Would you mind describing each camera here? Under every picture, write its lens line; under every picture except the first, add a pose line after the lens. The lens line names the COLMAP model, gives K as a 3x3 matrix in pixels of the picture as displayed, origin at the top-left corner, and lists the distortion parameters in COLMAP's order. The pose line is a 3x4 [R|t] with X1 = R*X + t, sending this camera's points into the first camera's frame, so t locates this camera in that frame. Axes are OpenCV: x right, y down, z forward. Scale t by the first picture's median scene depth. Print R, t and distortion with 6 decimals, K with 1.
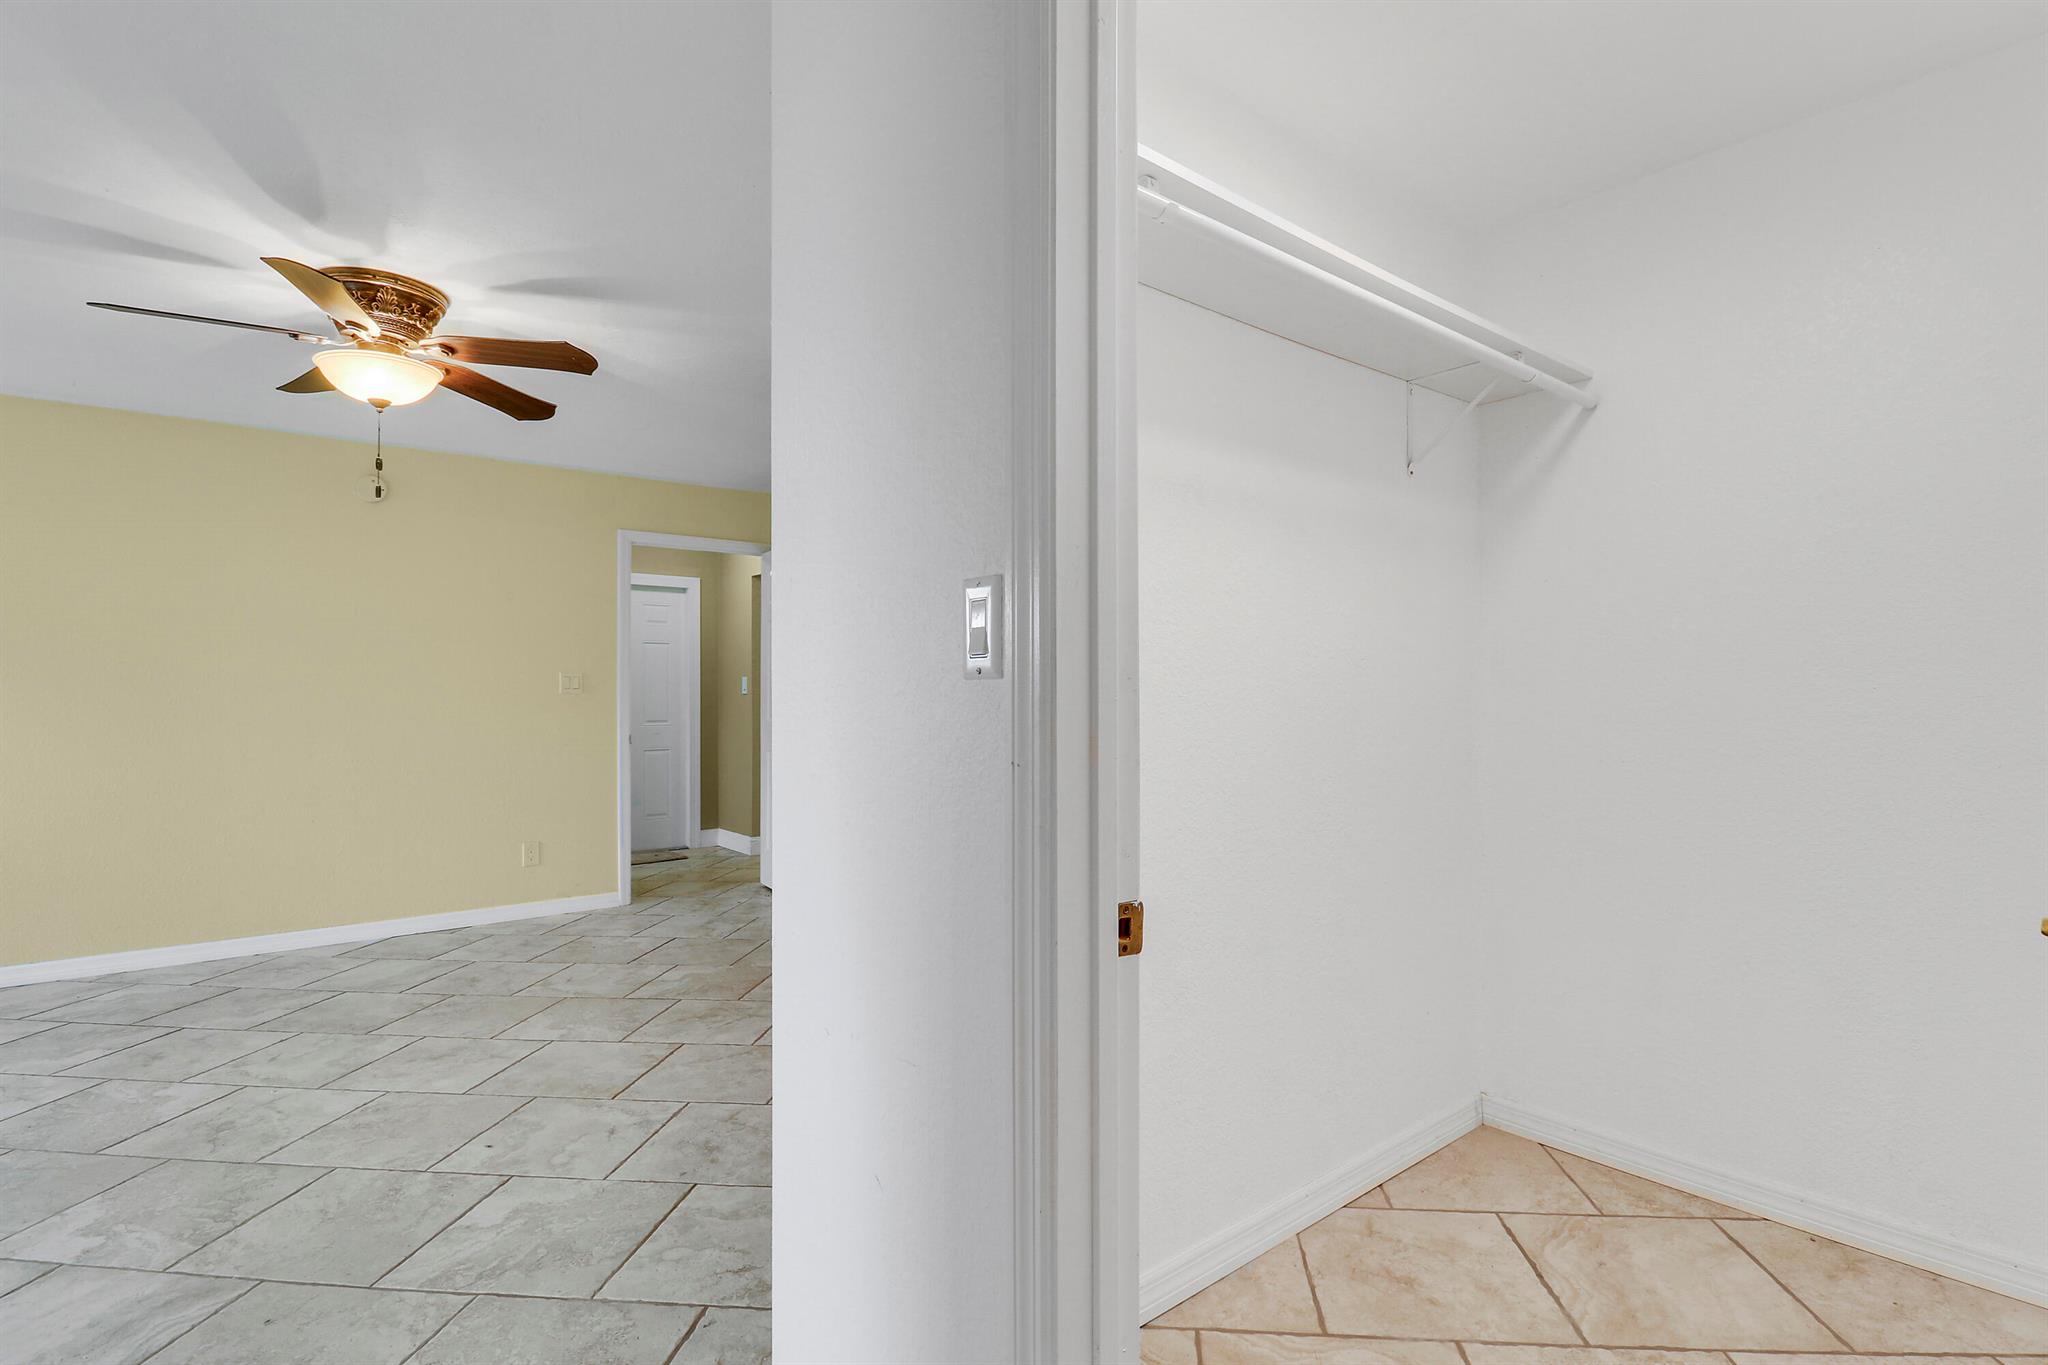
lens RADIAL K [[980.0, 0, 1032.3], [0, 980.0, 688.6], [0, 0, 1]] dist [-0.001356, -0.009974]
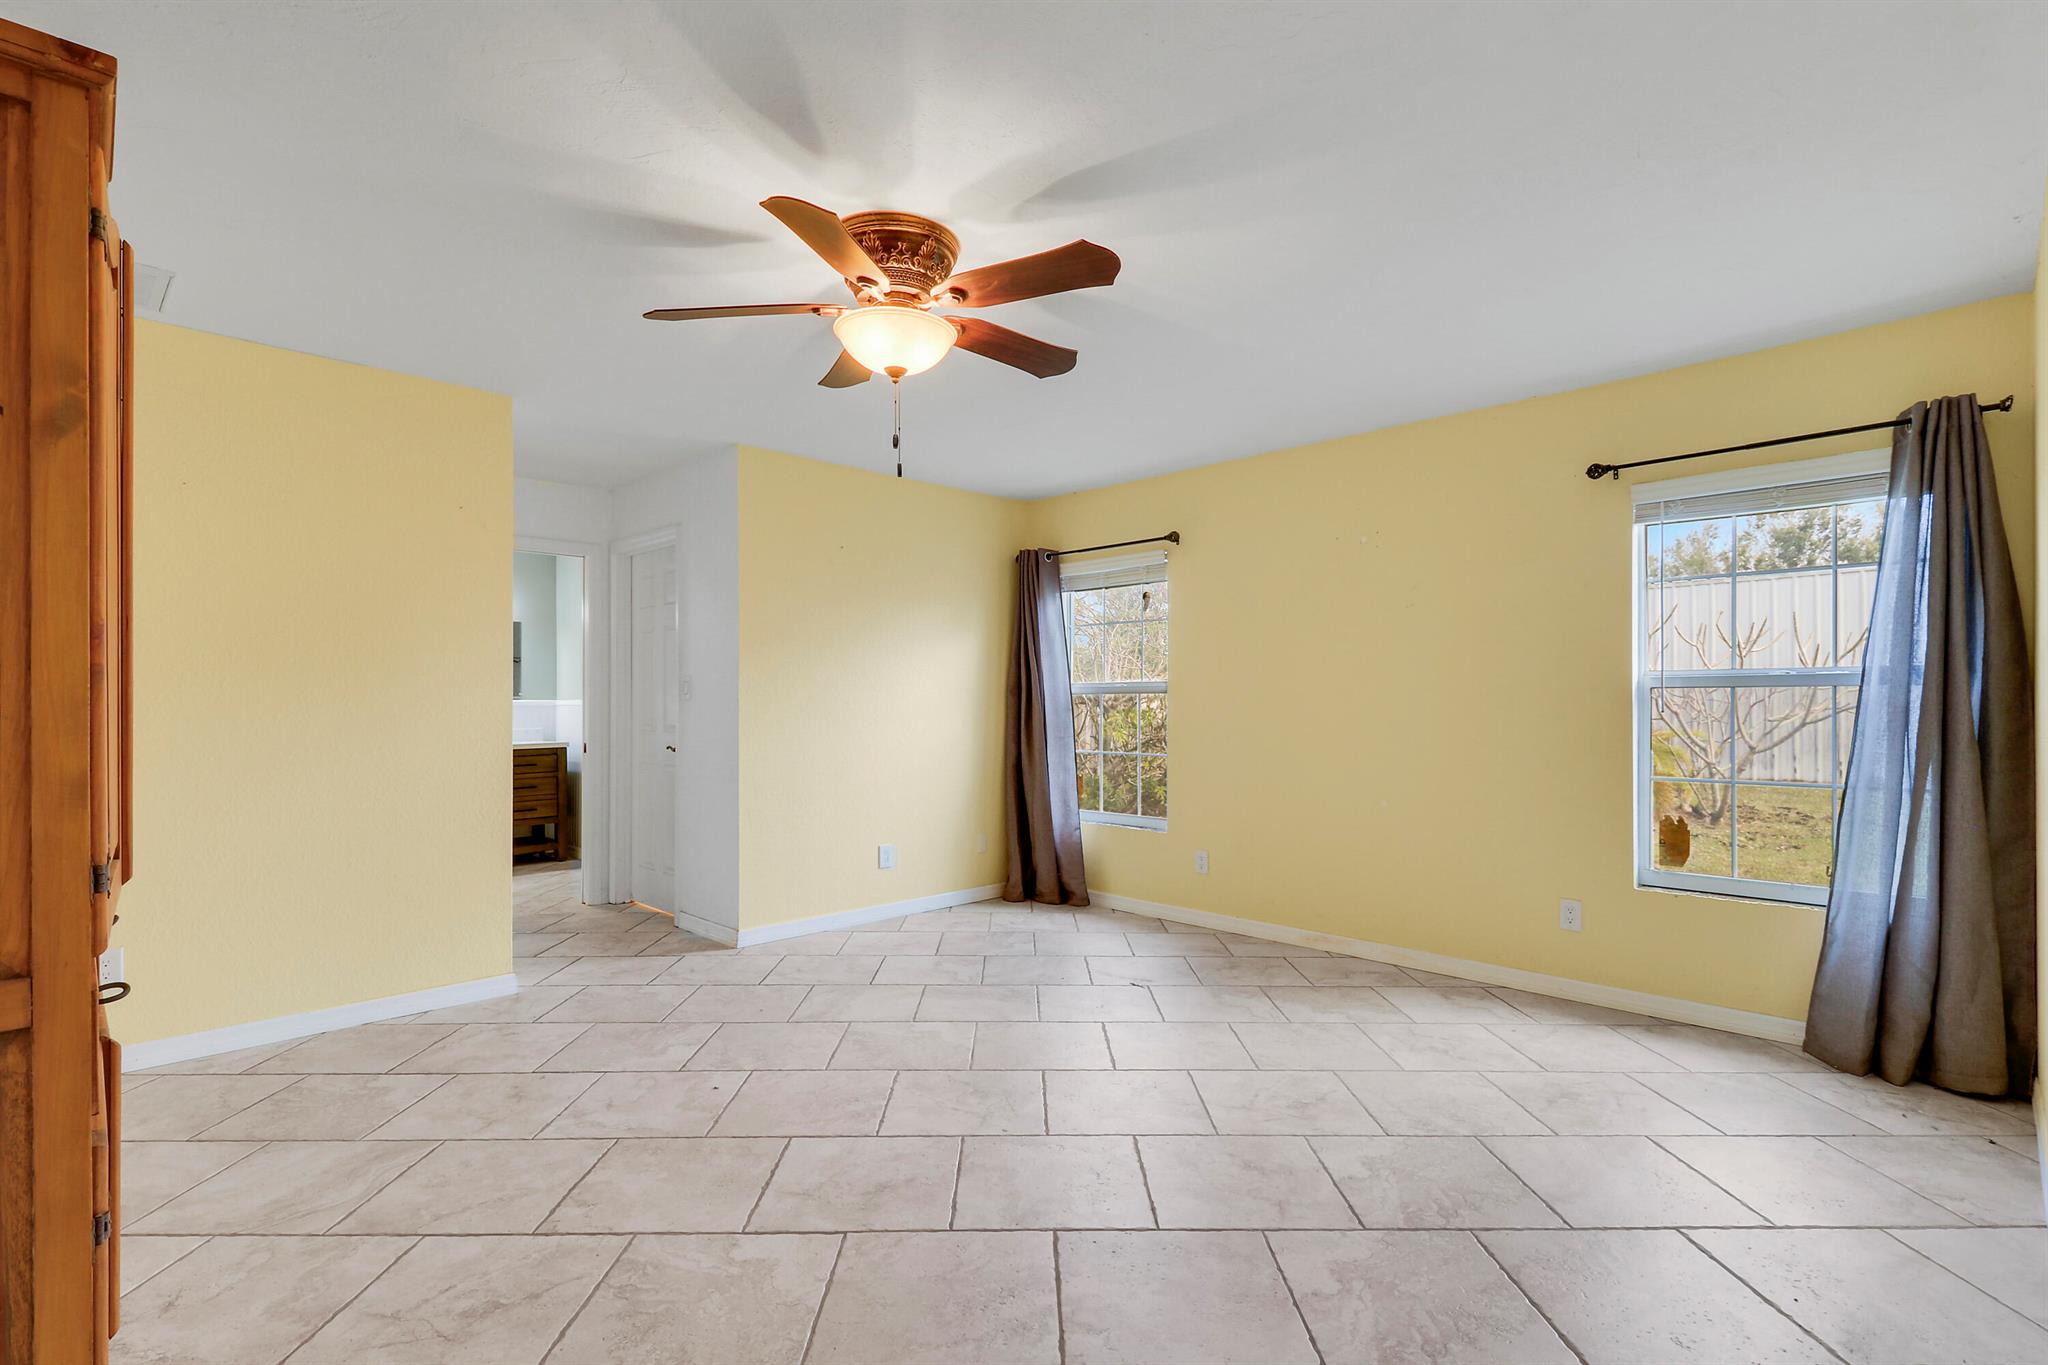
lens RADIAL K [[959.2, 0, 1015.9], [0, 959.2, 683.9], [0, 0, 1]] dist [-0.003367, -0.001654]
pose [[-0.994787, 0.003755, -0.101904, -0.729556], [0.005993, 0.999747, -0.021673, 0.010969], [0.101797, -0.022171, -0.994558, 1.997644]]
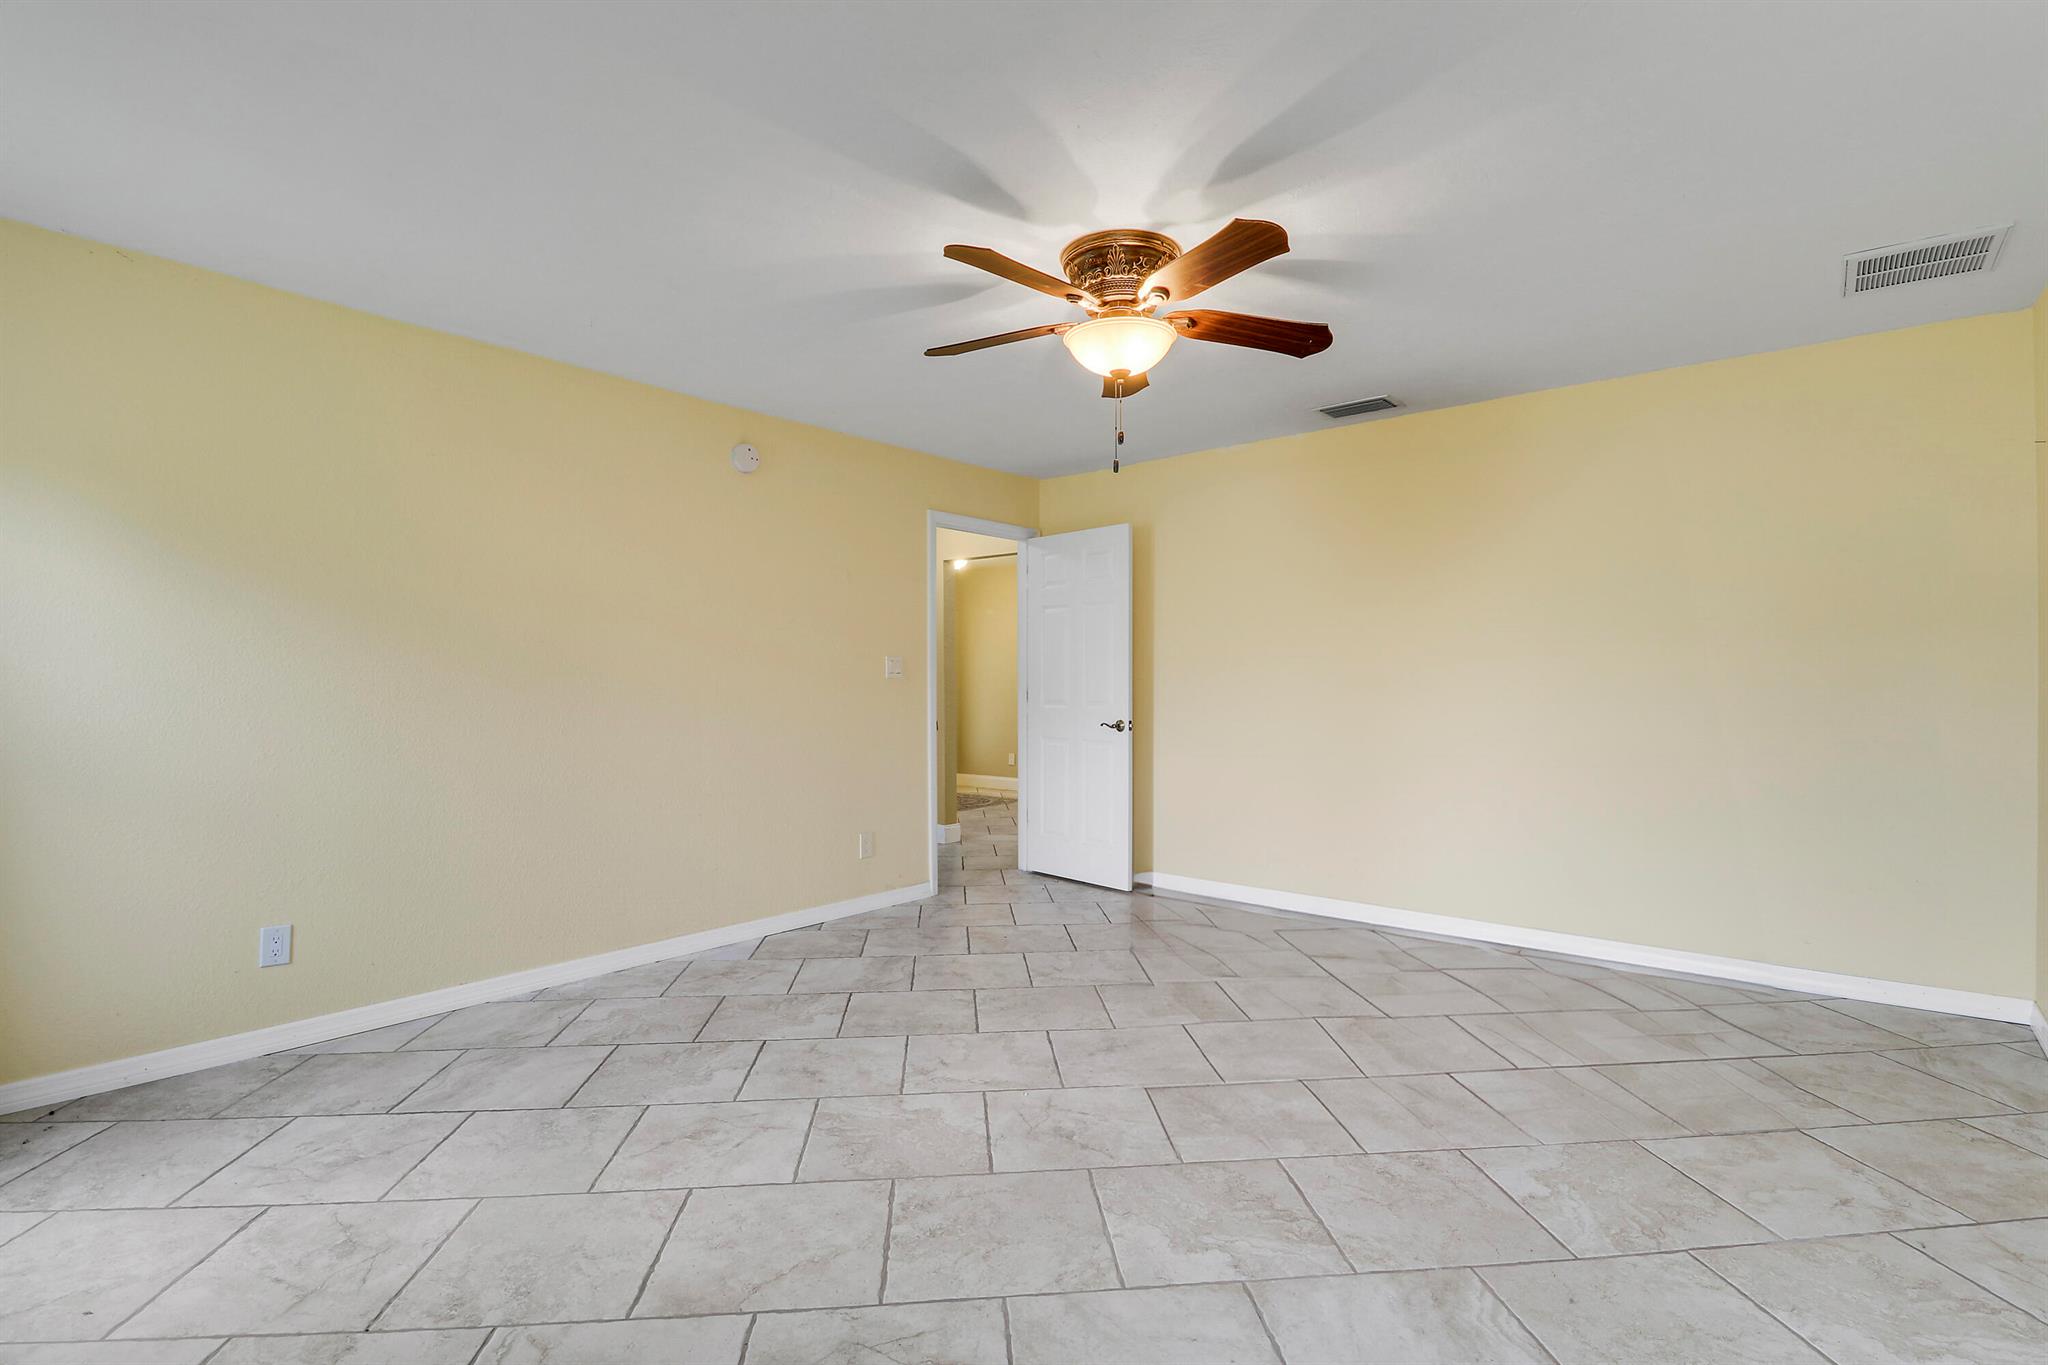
lens RADIAL K [[959.2, 0, 1015.9], [0, 959.2, 683.9], [0, 0, 1]] dist [-0.003367, -0.001654]
pose [[0.984793, 0.000992, 0.173730, -0.992855], [-0.001964, 0.999983, 0.005424, 0.009280], [-0.173722, -0.005683, 0.984778, 0.087731]]
